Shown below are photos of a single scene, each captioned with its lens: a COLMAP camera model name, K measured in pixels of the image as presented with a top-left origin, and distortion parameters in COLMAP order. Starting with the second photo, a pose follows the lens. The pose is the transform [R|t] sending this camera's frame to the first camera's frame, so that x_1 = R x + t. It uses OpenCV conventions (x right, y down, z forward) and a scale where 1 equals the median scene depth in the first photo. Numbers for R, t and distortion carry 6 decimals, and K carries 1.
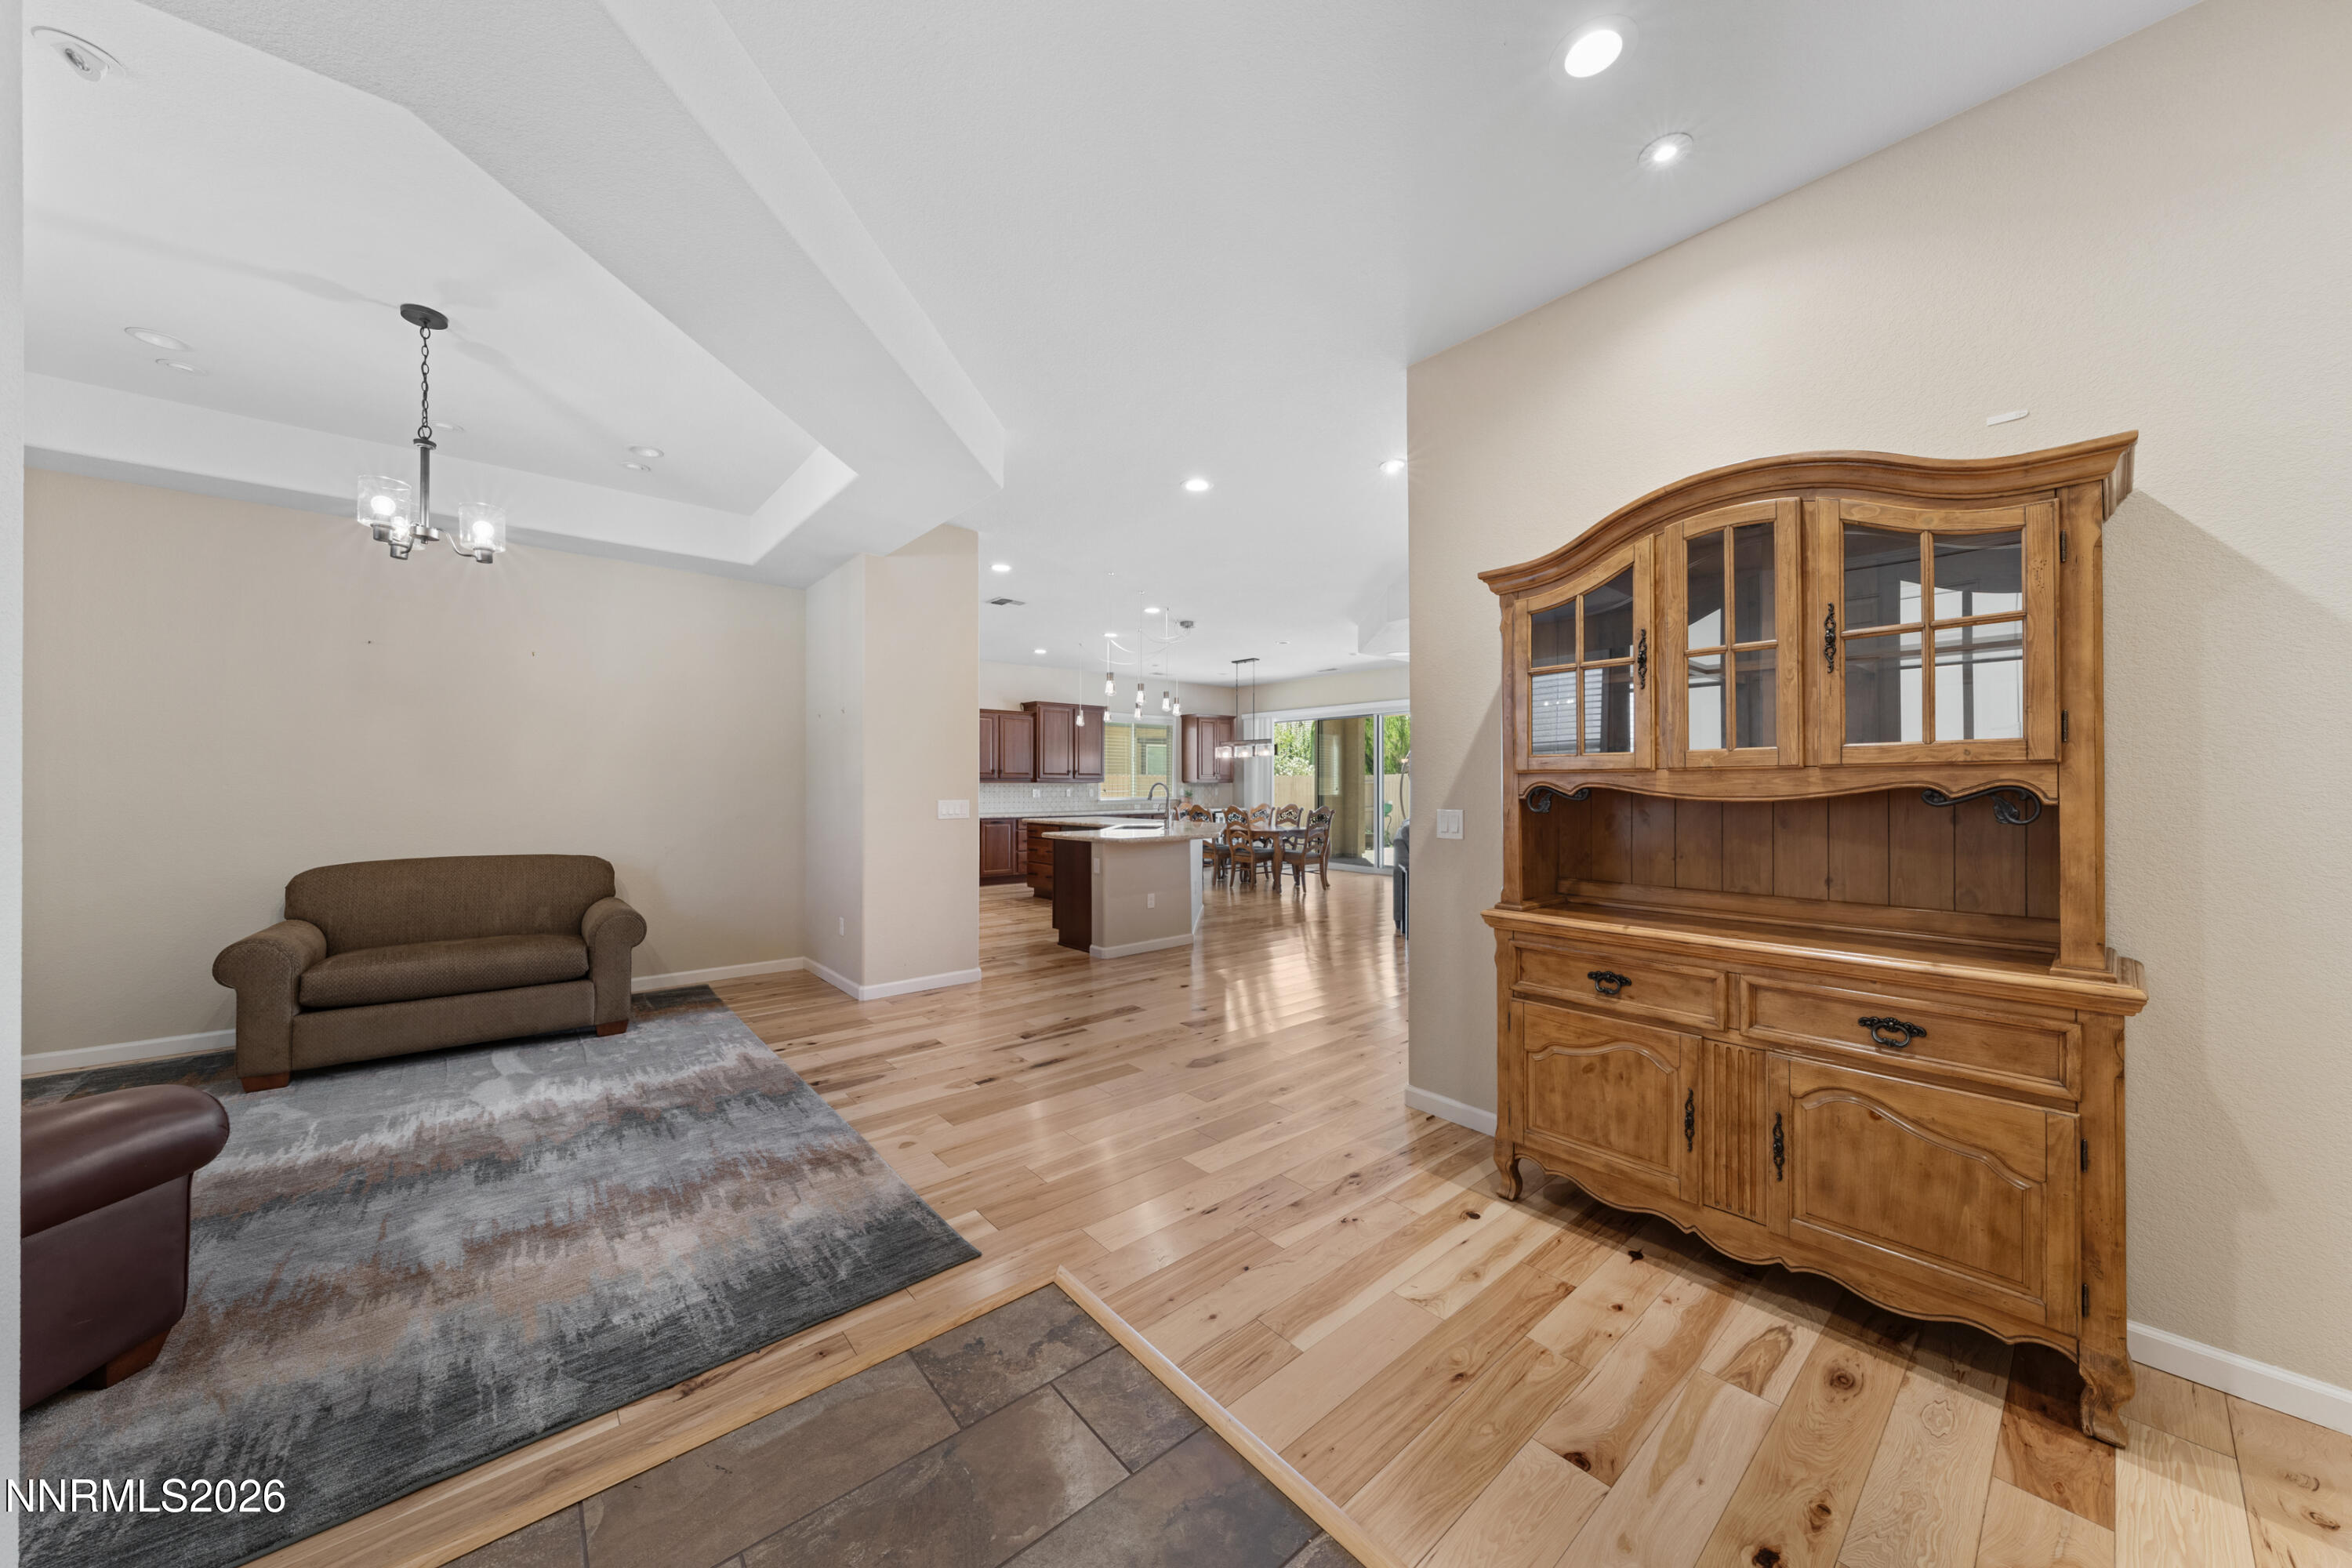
lens RADIAL K [[798.5, 0, 1181.8], [0, 798.5, 781.4], [0, 0, 1]] dist [0.001020, -0.000195]
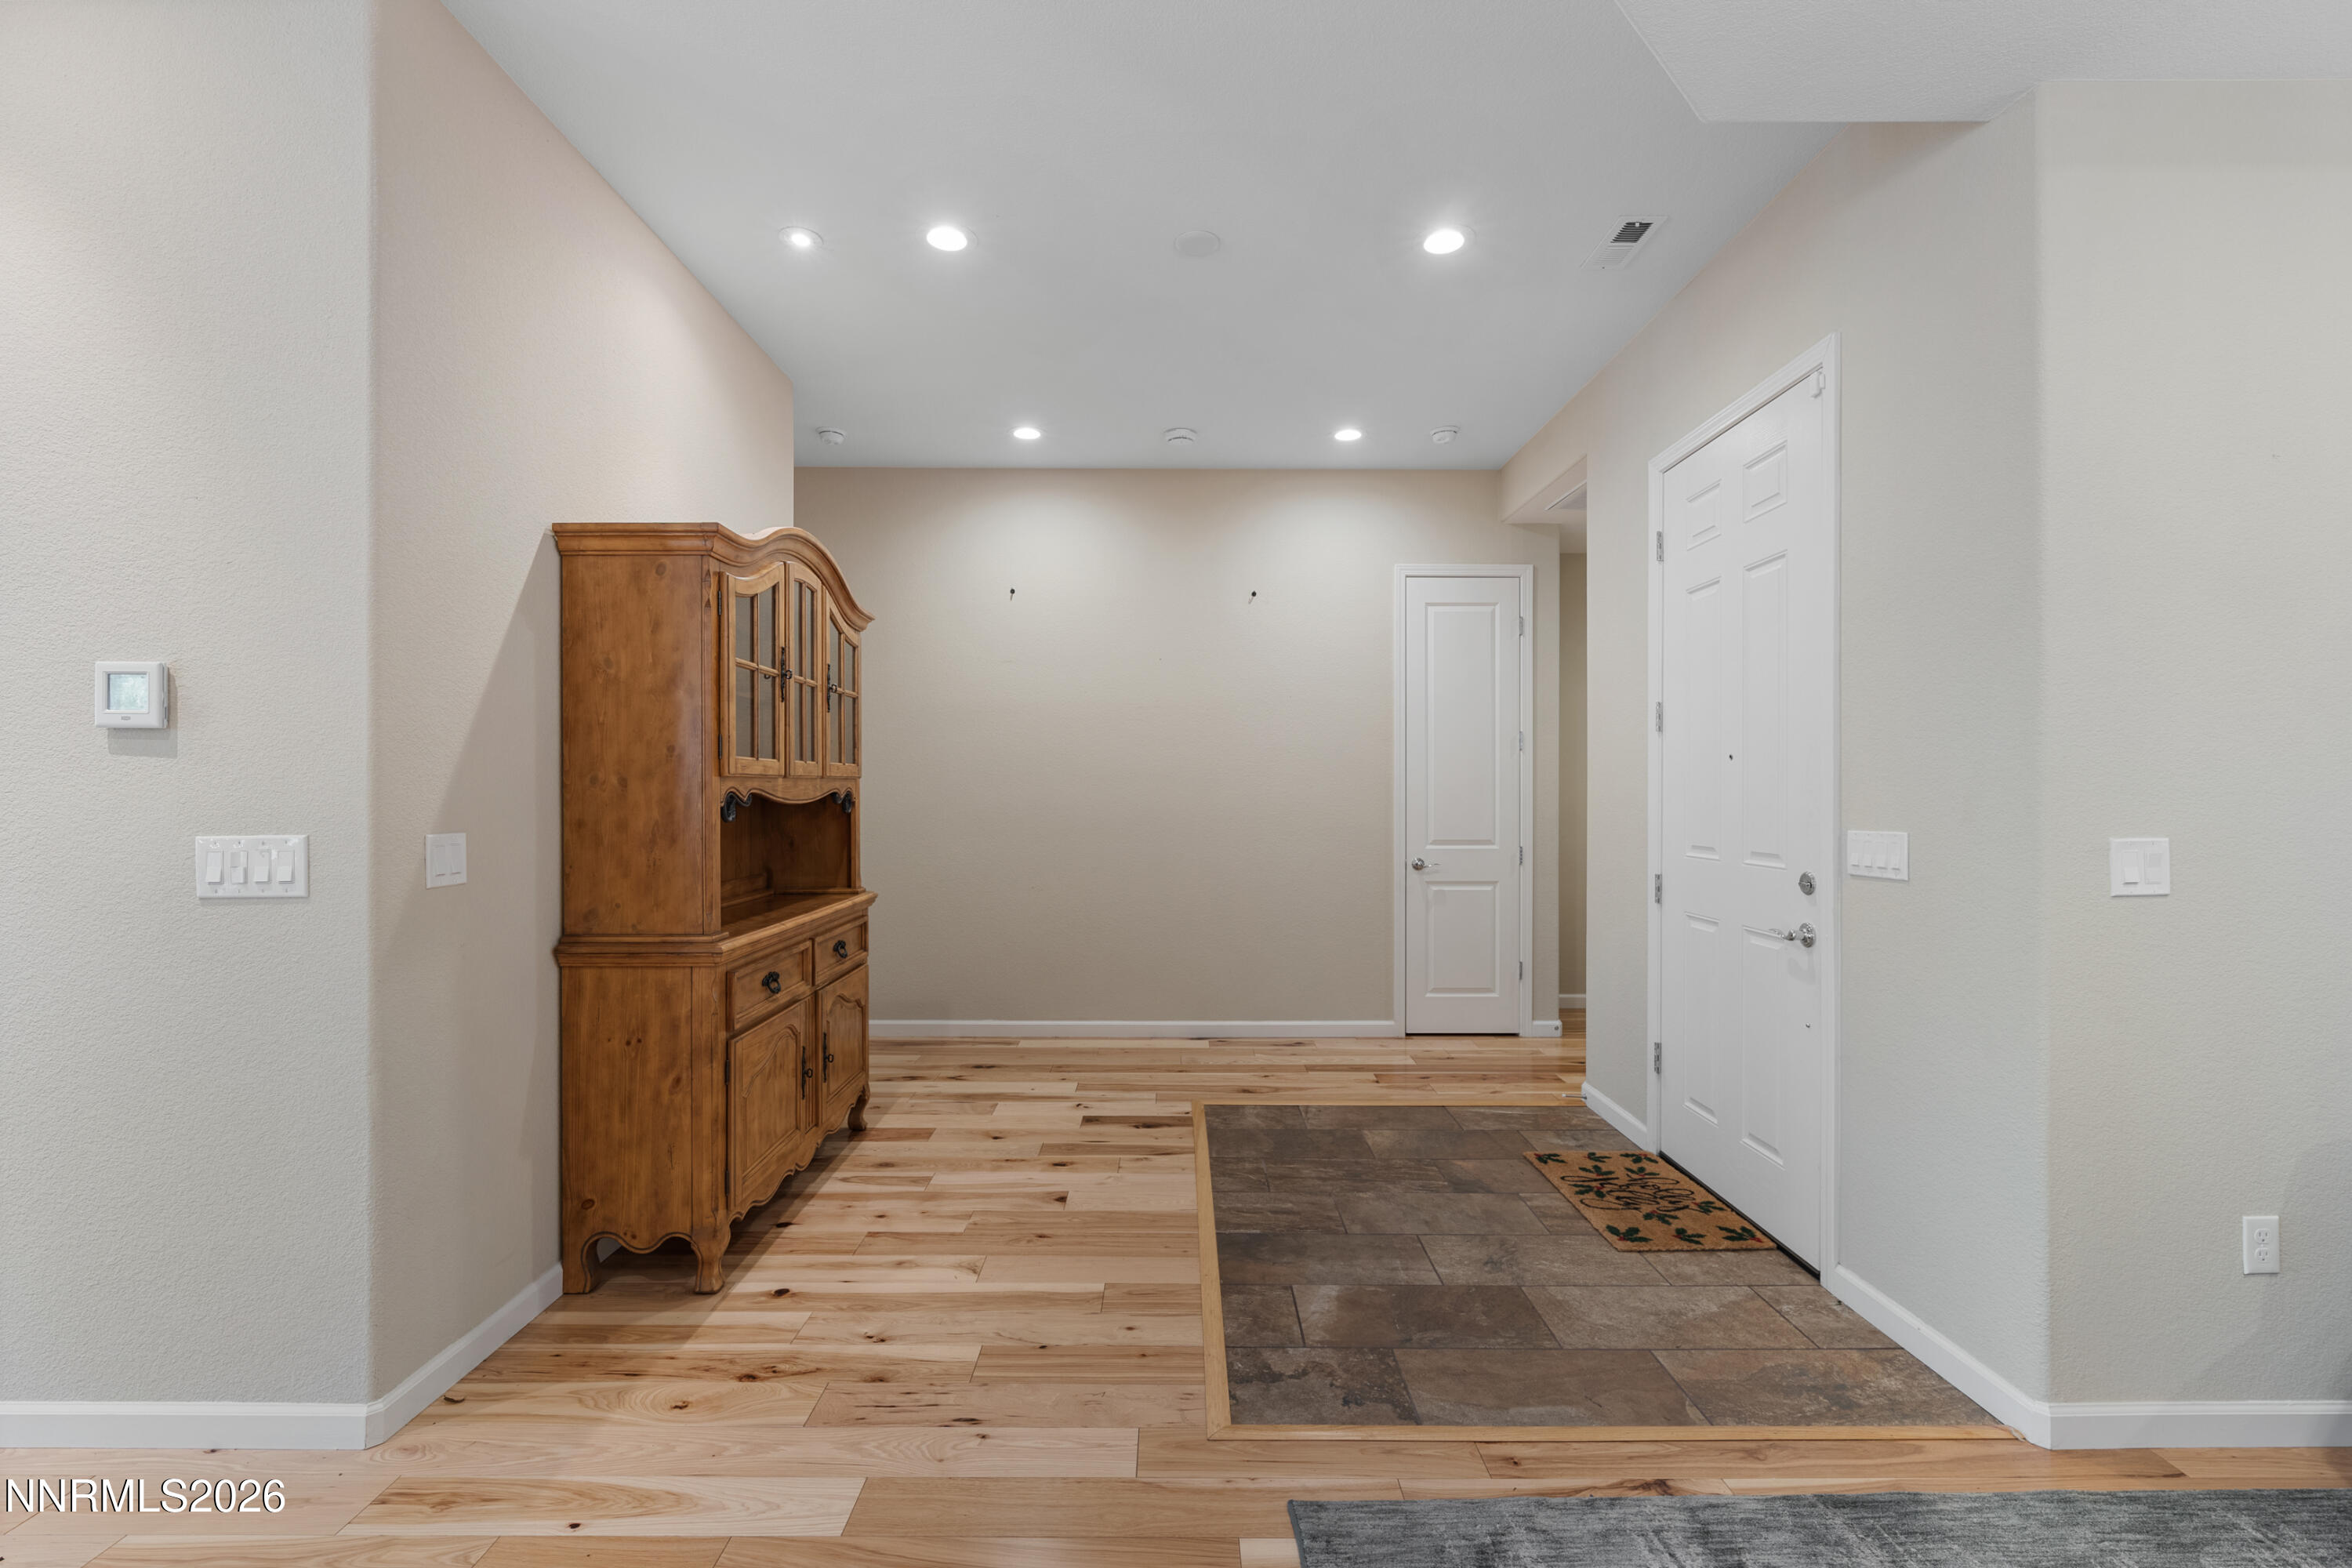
lens RADIAL K [[1010.6, 0, 1176.0], [0, 1010.6, 784.0], [0, 0, 1]] dist [0.000137, 0.000054]
pose [[-0.761173, 0.003303, 0.648541, -0.840427], [-0.003371, 0.999953, -0.009049, 0.009063], [-0.648541, -0.009075, -0.761126, 1.976175]]
